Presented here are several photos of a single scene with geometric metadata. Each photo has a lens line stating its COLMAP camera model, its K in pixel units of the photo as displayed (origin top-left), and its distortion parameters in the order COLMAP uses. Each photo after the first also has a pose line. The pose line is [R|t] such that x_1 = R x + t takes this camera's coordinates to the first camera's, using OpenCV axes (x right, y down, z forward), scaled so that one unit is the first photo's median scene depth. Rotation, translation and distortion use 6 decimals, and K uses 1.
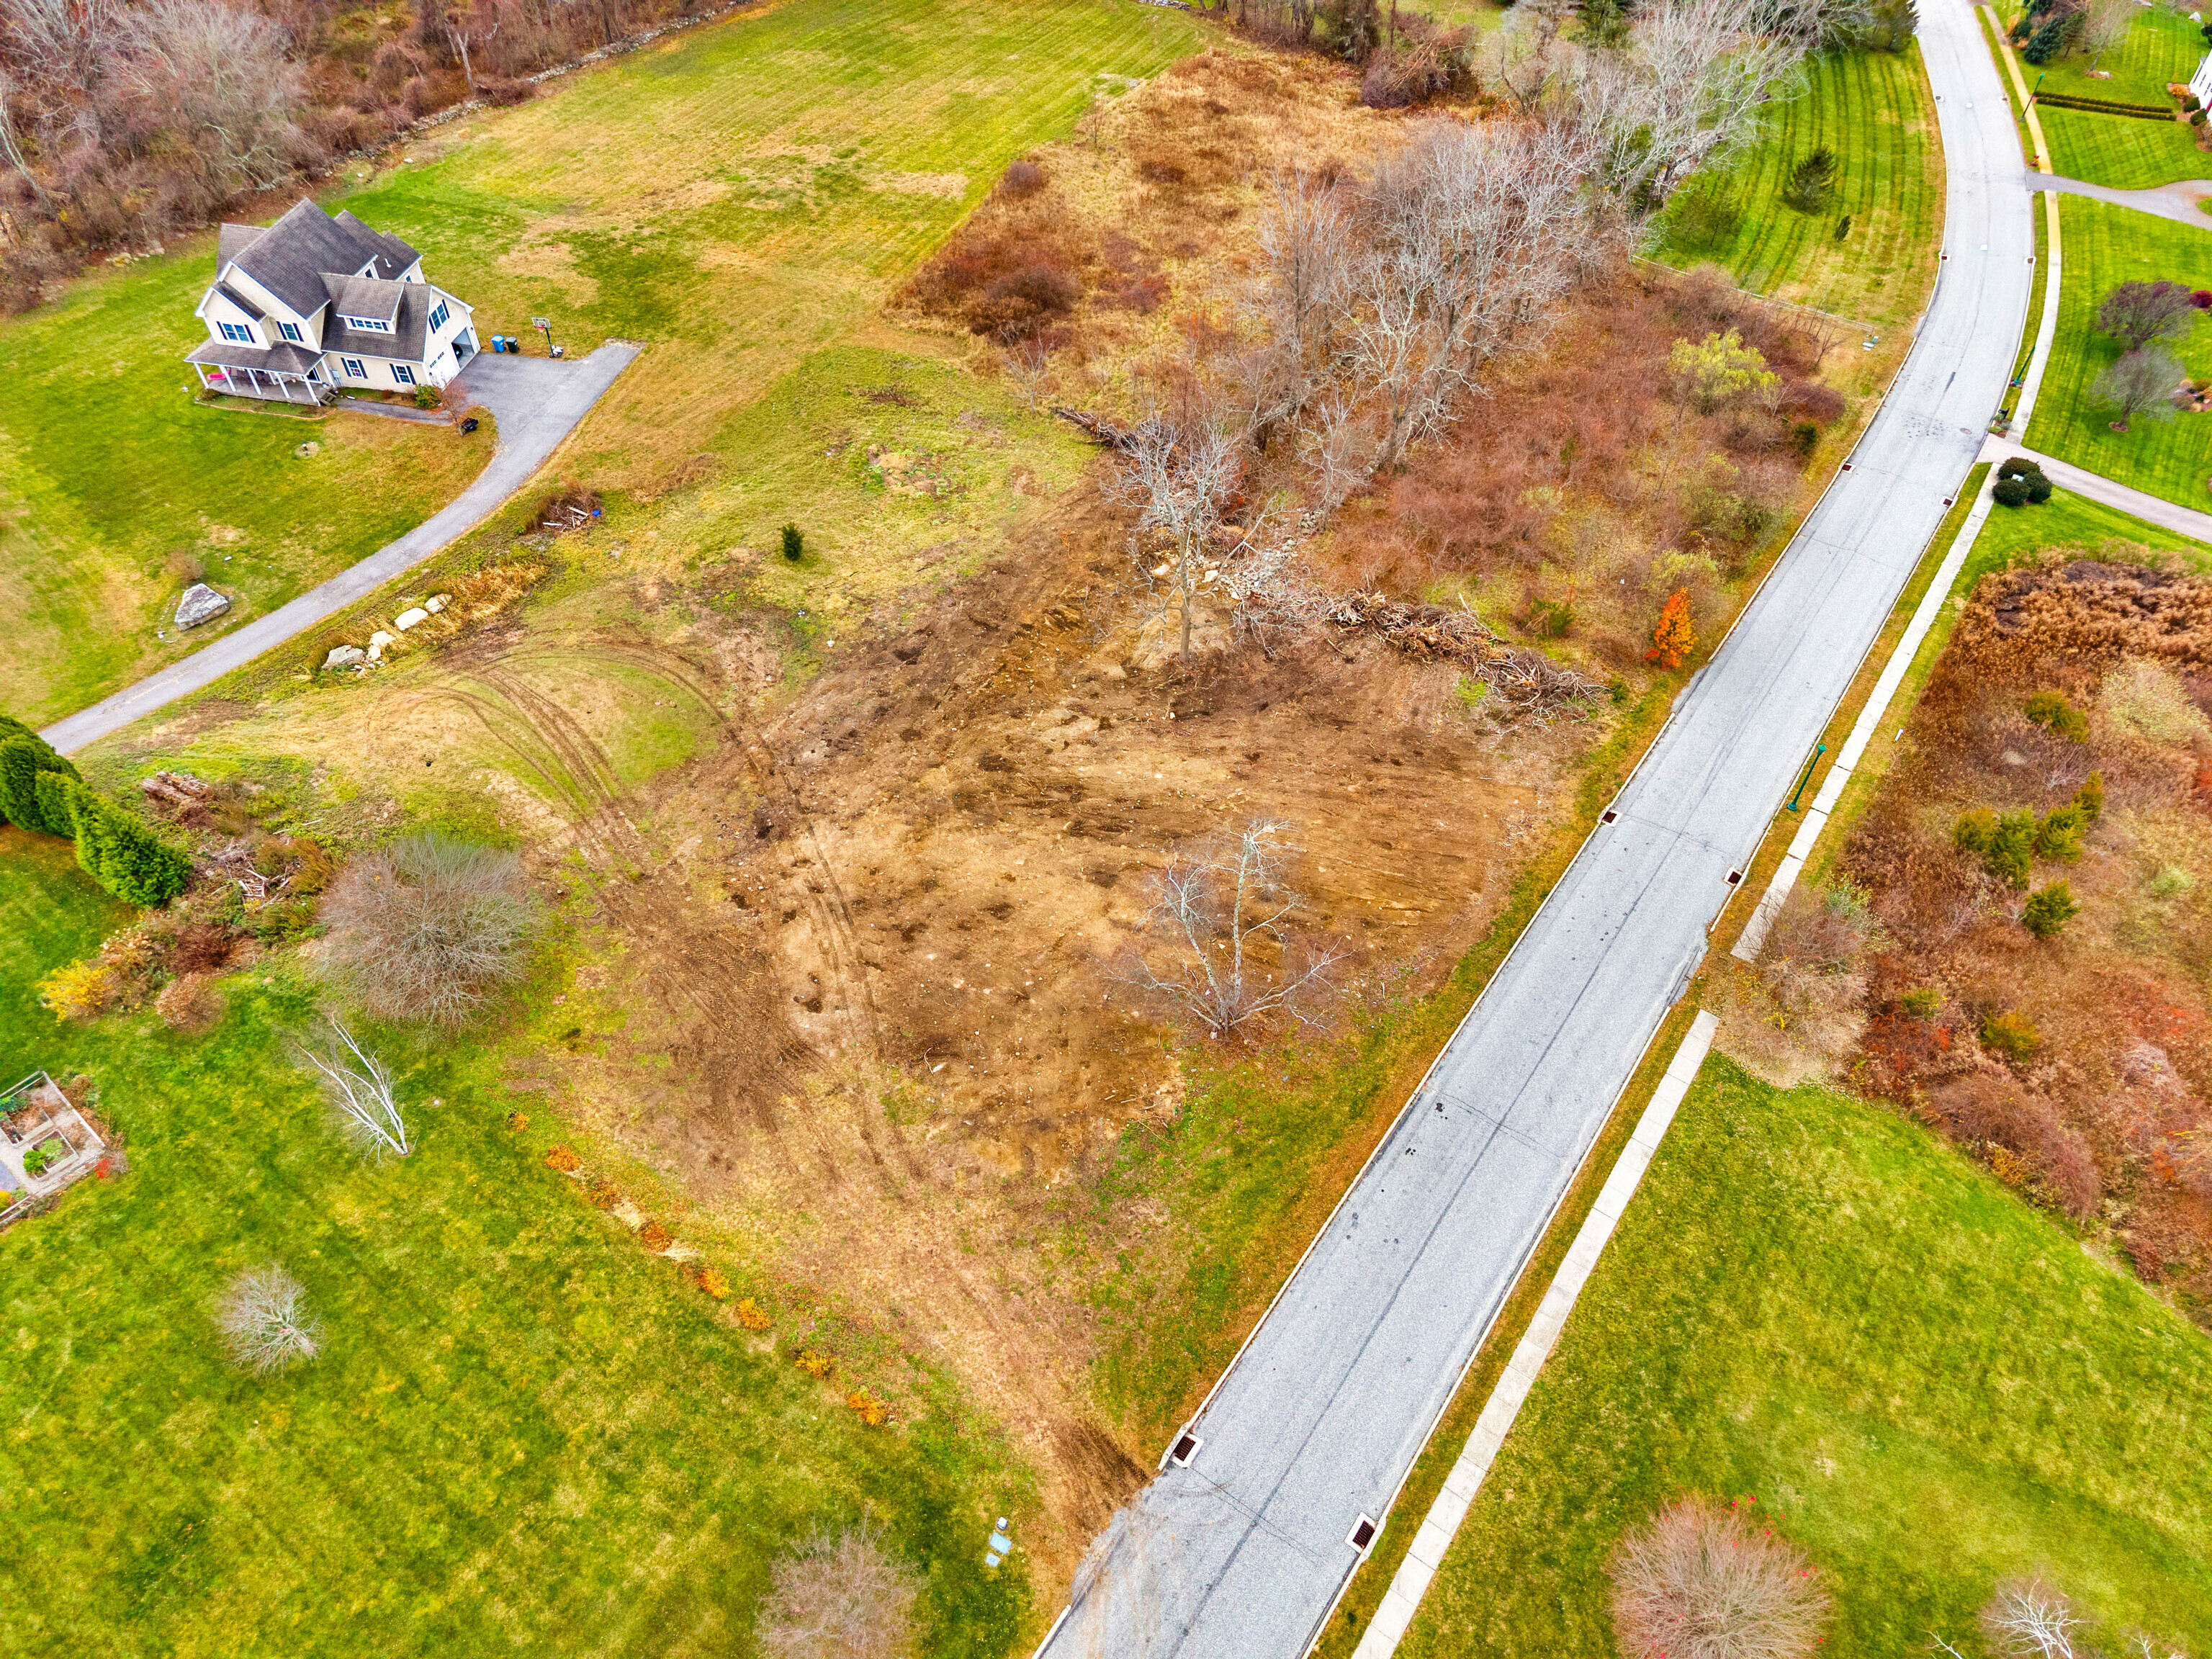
lens RADIAL K [[1480.4, 0, 1106.0], [0, 1480.4, 829.5], [0, 0, 1]] dist [0.020937, -0.016001]
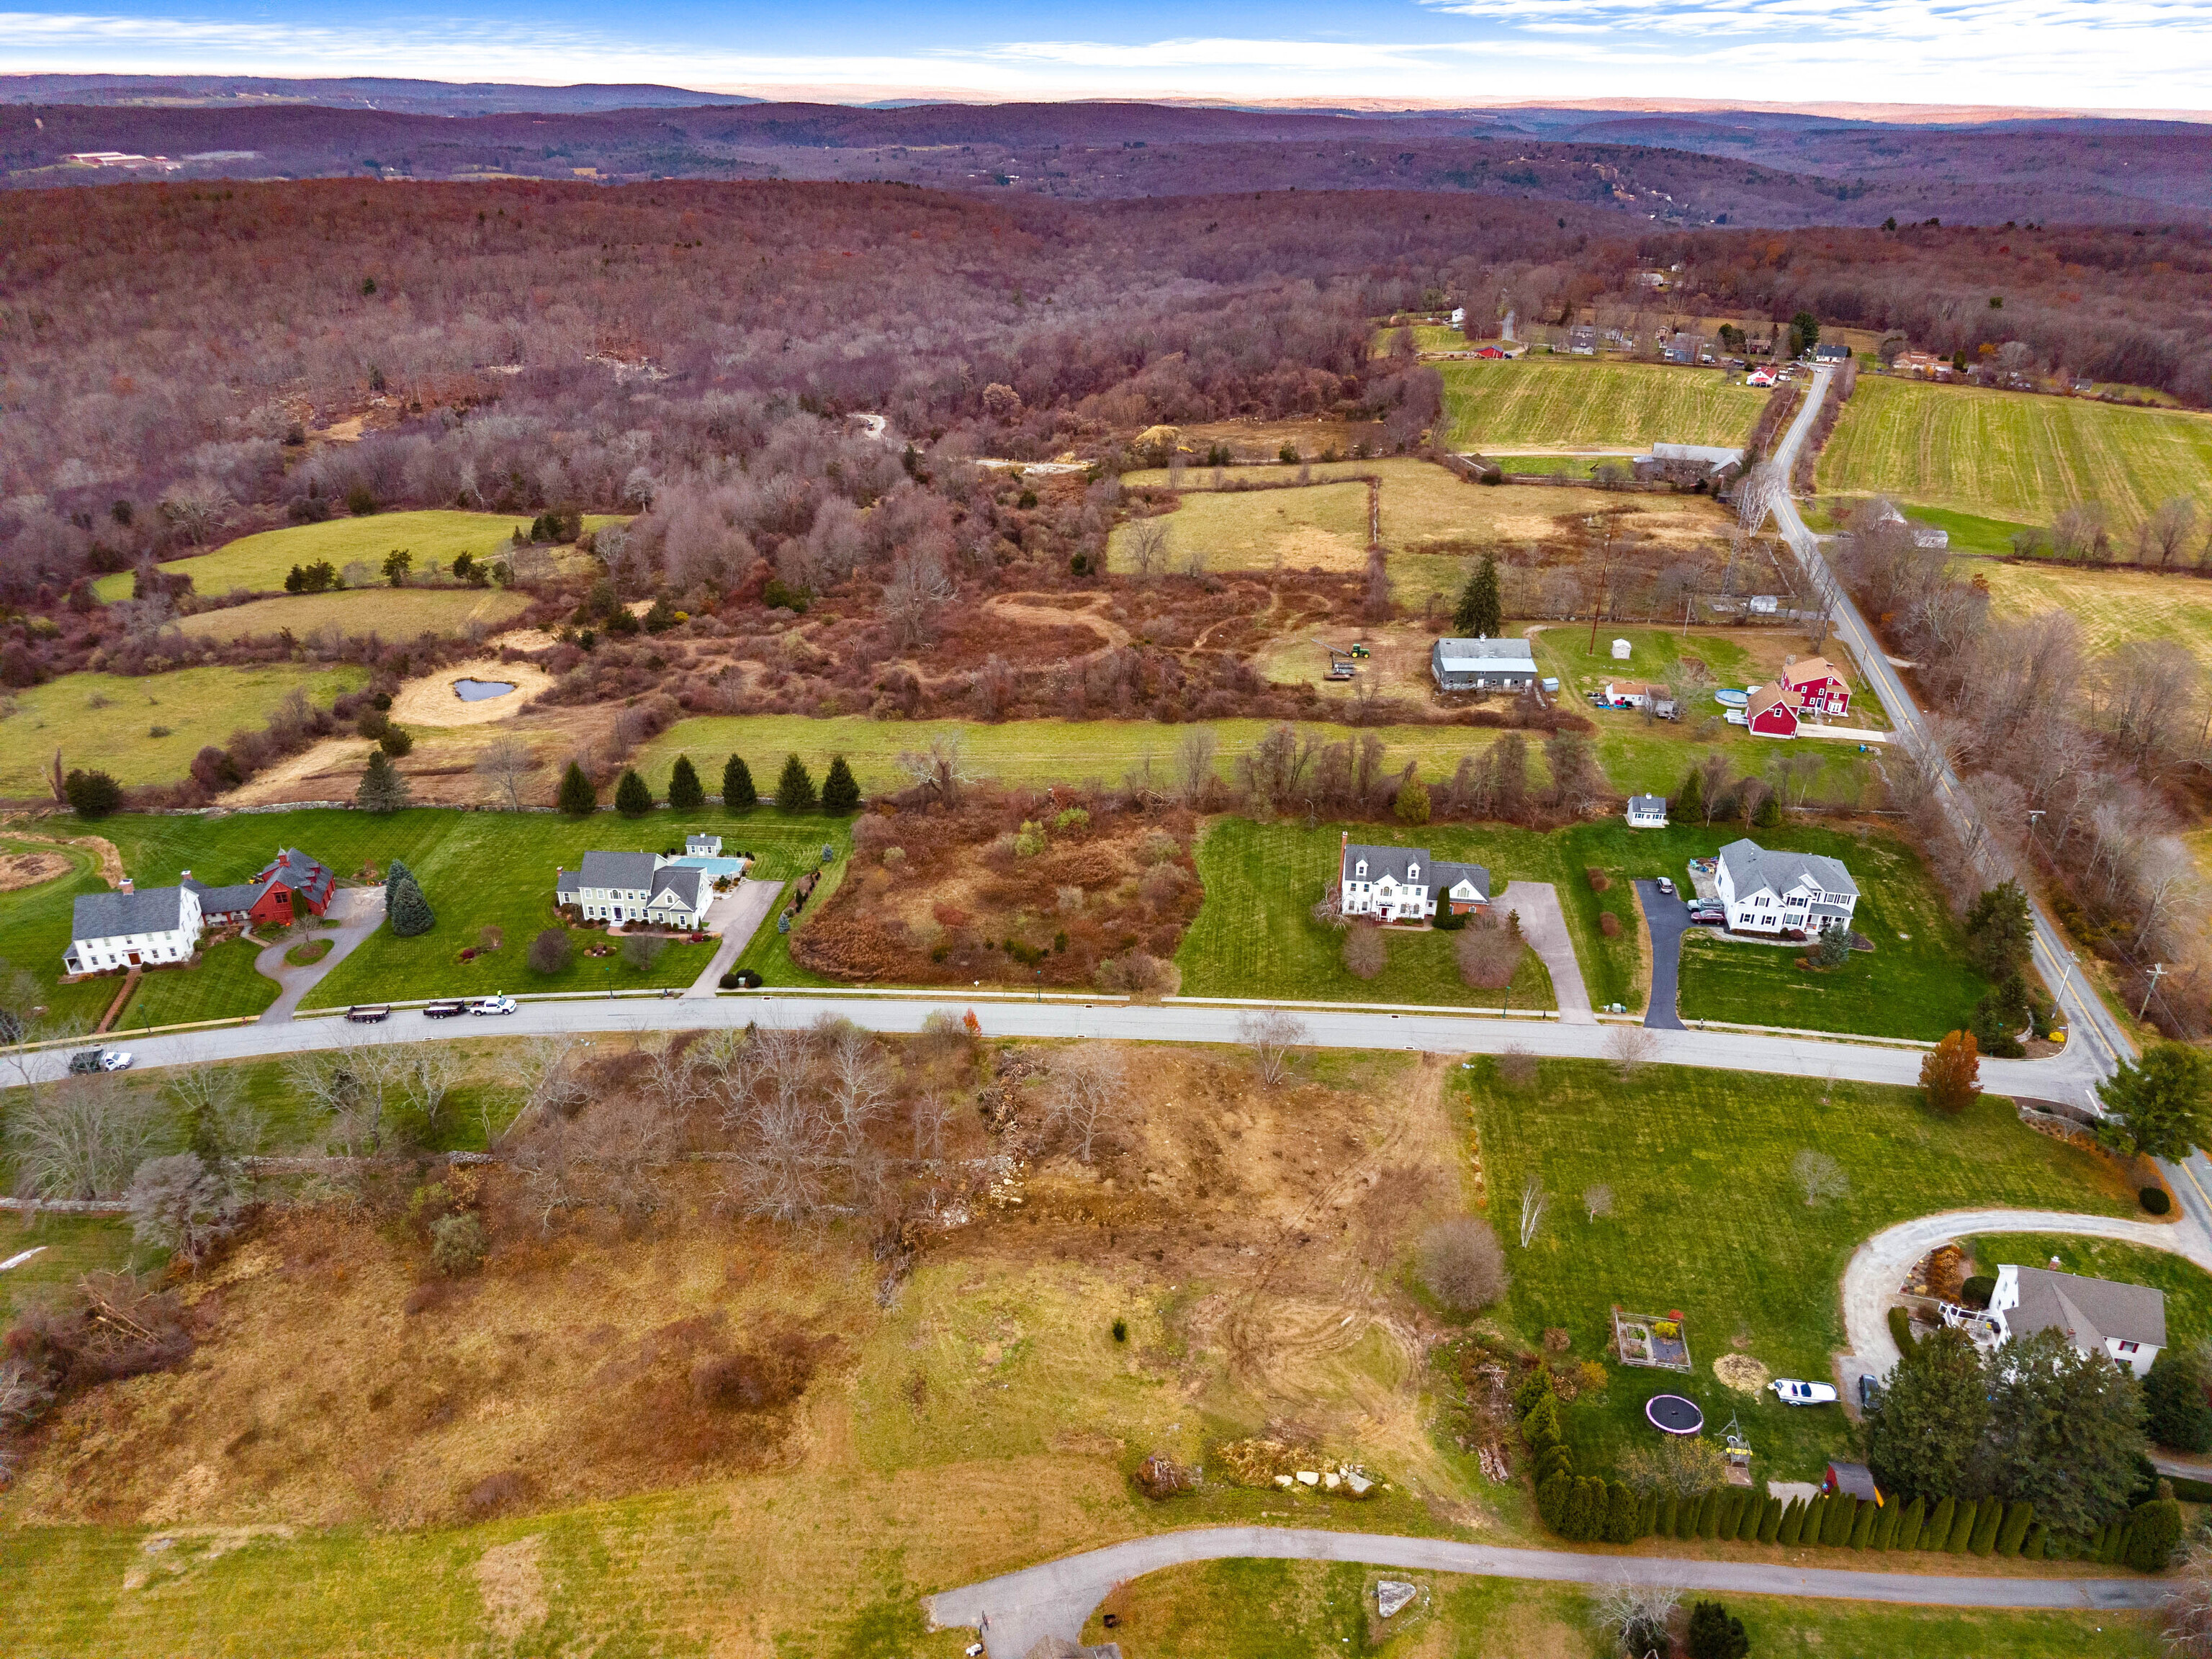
lens RADIAL K [[1500.2, 0, 1117.7], [0, 1500.2, 802.8], [0, 0, 1]] dist [0.054902, -0.076489]
pose [[-0.500559, -0.393995, 0.770850, -1.320737], [0.629964, 0.444976, 0.636508, -1.576274], [-0.593790, 0.804217, 0.025466, 0.561269]]
